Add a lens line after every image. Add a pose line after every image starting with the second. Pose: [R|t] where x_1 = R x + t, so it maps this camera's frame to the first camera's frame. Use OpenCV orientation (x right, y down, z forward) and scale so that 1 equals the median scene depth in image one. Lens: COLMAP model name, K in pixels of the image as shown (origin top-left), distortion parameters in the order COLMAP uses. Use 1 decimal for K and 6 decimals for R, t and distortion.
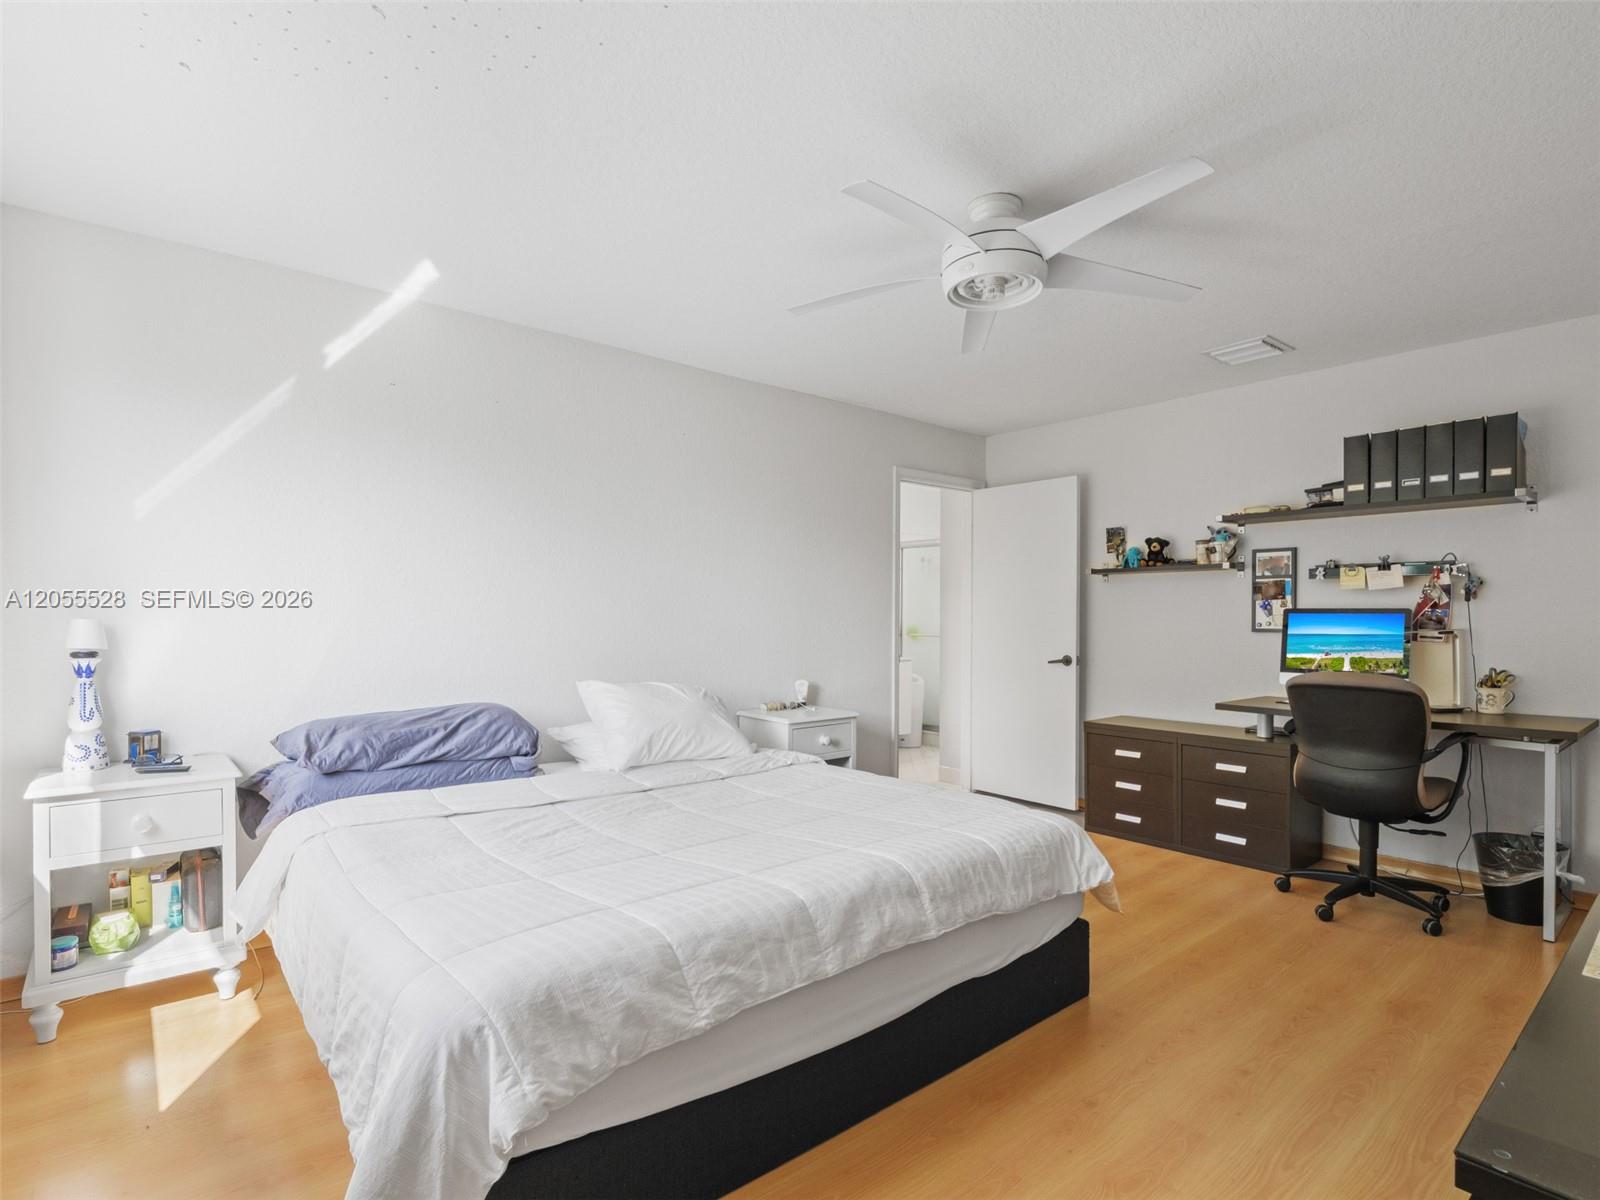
lens RADIAL K [[838.9, 0, 803.1], [0, 838.9, 605.8], [0, 0, 1]] dist [-0.004057, -0.000594]
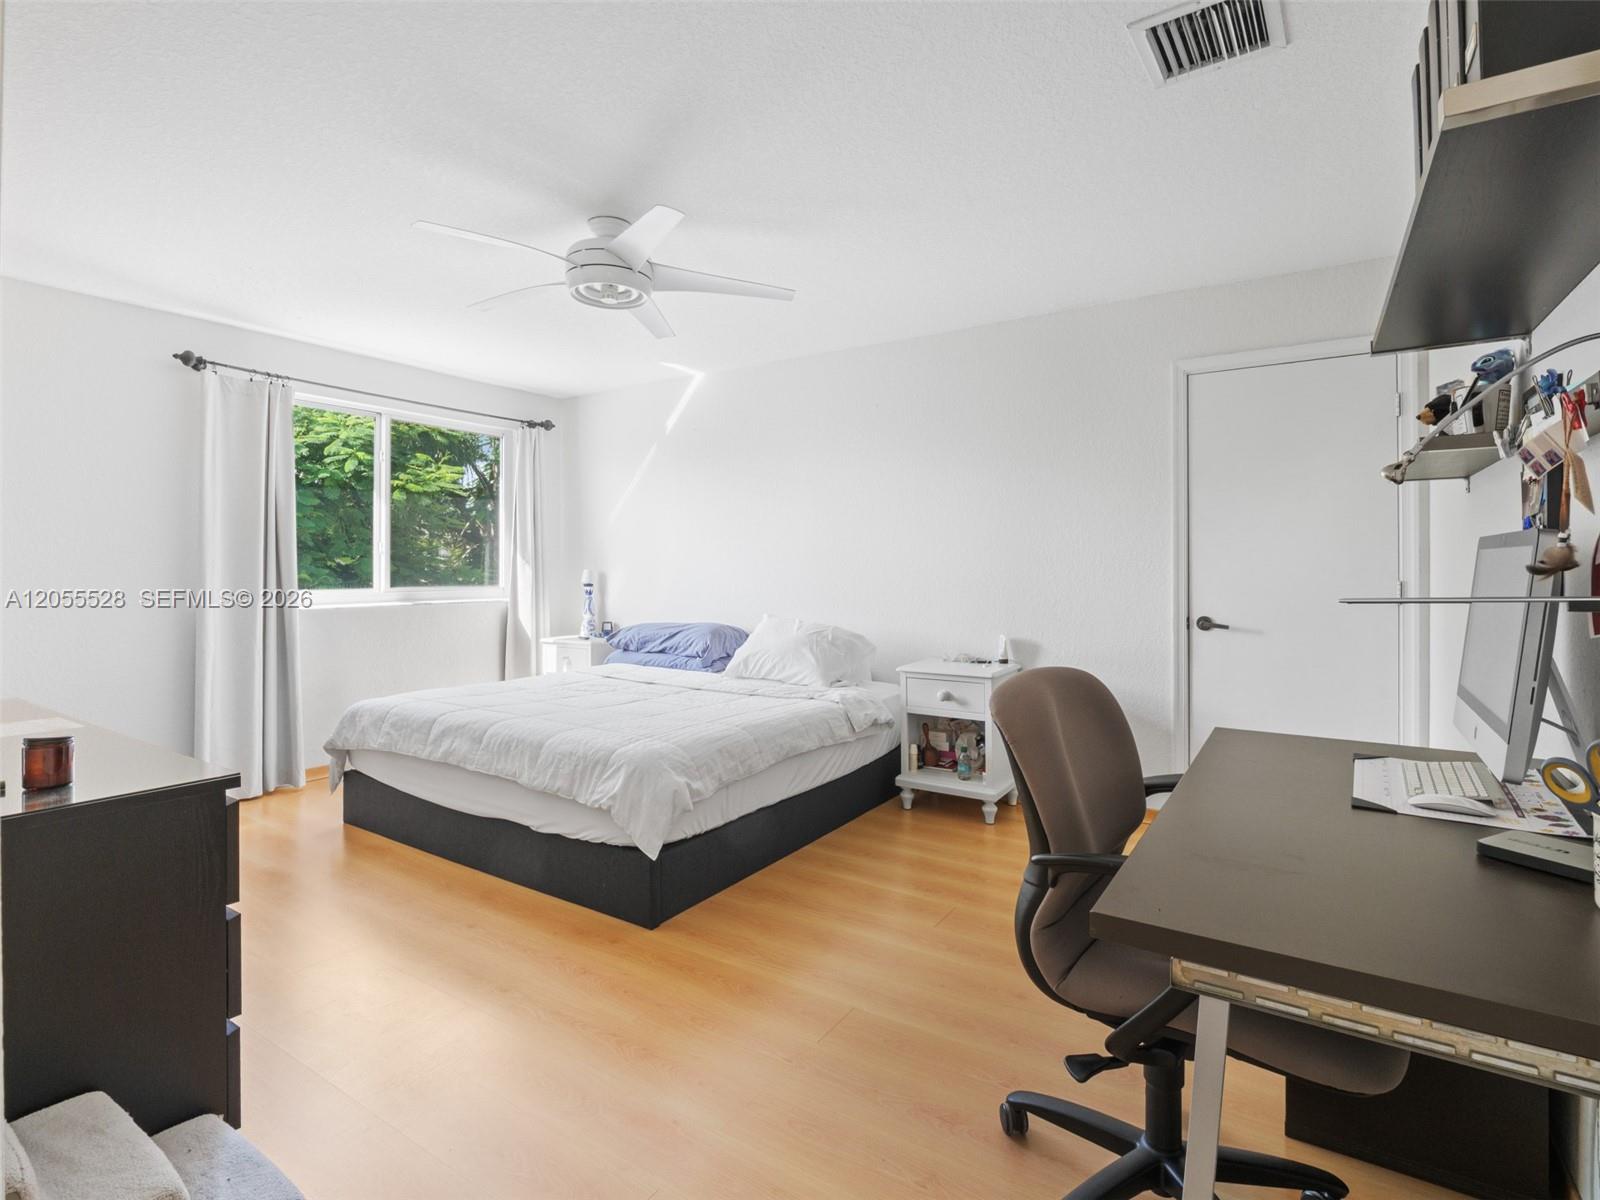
lens RADIAL K [[802.1, 0, 792.4], [0, 802.1, 564.8], [0, 0, 1]] dist [-0.010580, -0.001063]
pose [[0.257070, -0.009435, -0.966347, 1.290780], [0.011396, 0.999912, -0.006731, 0.020850], [0.966326, -0.009282, 0.257155, 0.879209]]
